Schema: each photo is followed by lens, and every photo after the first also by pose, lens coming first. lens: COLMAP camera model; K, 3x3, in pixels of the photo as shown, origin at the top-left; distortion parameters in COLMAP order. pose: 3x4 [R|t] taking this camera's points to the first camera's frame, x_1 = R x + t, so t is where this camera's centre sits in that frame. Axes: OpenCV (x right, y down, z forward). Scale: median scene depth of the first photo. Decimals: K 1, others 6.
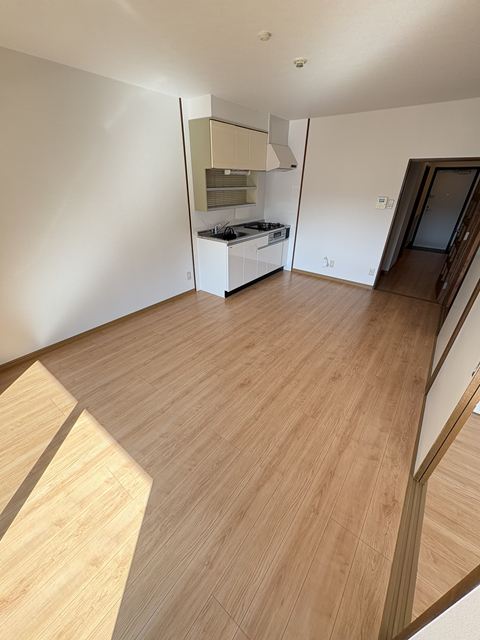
lens RADIAL K [[253.1, 0, 240.3], [0, 253.1, 319.4], [0, 0, 1]] dist [-0.000878, 0.000349]
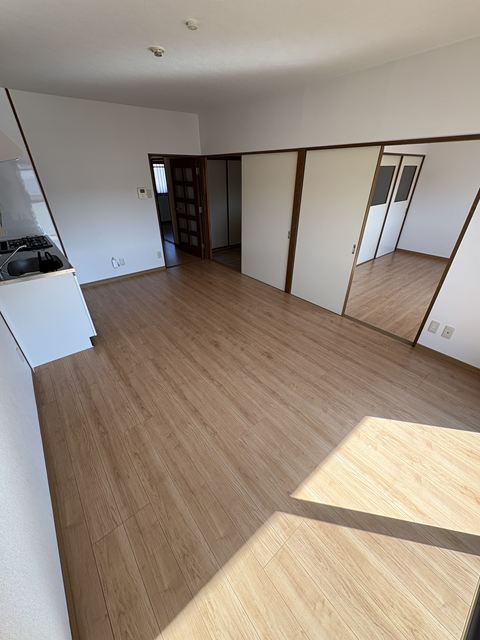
lens RADIAL K [[253.1, 0, 239.1], [0, 253.1, 321.5], [0, 0, 1]] dist [-0.000878, 0.000349]
pose [[0.225225, -0.508413, 0.831138, -0.730890], [0.476551, 0.801534, 0.361167, -0.284404], [-0.849807, 0.314736, 0.422811, 0.479184]]
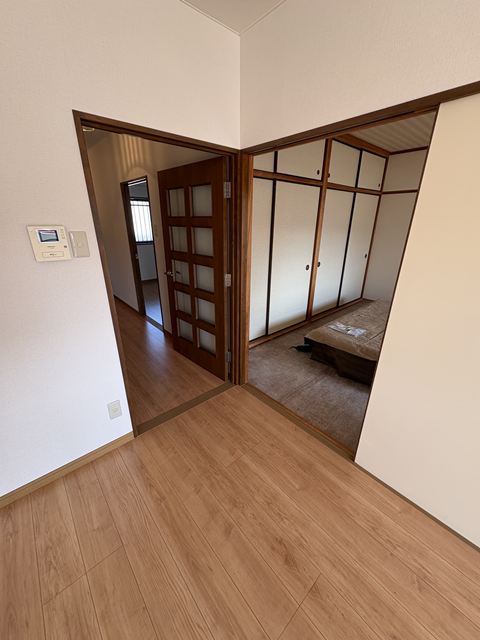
lens RADIAL K [[253.1, 0, 238.6], [0, 253.1, 320.9], [0, 0, 1]] dist [-0.000878, 0.000349]
pose [[0.190373, -0.368517, 0.909919, 0.381742], [0.469364, 0.848238, 0.245336, -0.468049], [-0.862238, 0.380378, 0.334451, 0.989884]]
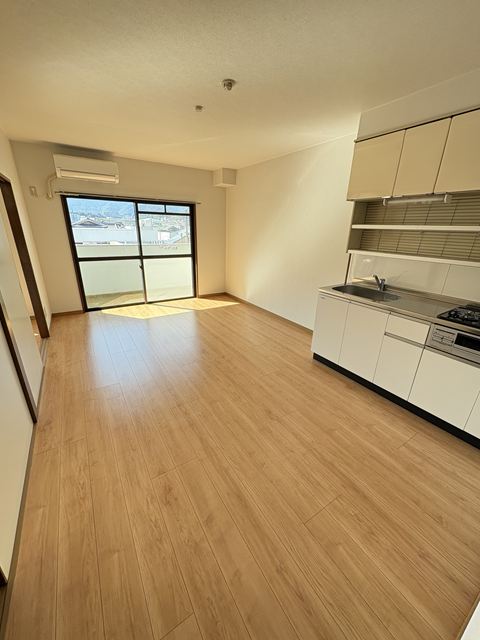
lens RADIAL K [[253.1, 0, 239.1], [0, 253.1, 318.4], [0, 0, 1]] dist [-0.000878, 0.000349]
pose [[-0.336461, 0.305377, -0.890808, 0.944691], [-0.480357, 0.757980, 0.441275, -0.578578], [0.809970, 0.576377, -0.108340, 1.176714]]
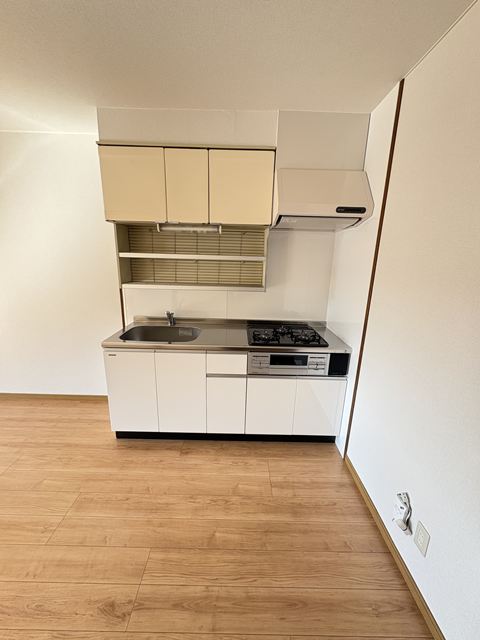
lens RADIAL K [[253.1, 0, 239.8], [0, 253.1, 320.4], [0, 0, 1]] dist [-0.000878, 0.000349]
pose [[0.612949, 0.196718, -0.765242, 0.656895], [-0.402366, 0.911235, -0.088042, -0.525415], [0.679997, 0.361873, 0.637693, 1.053581]]
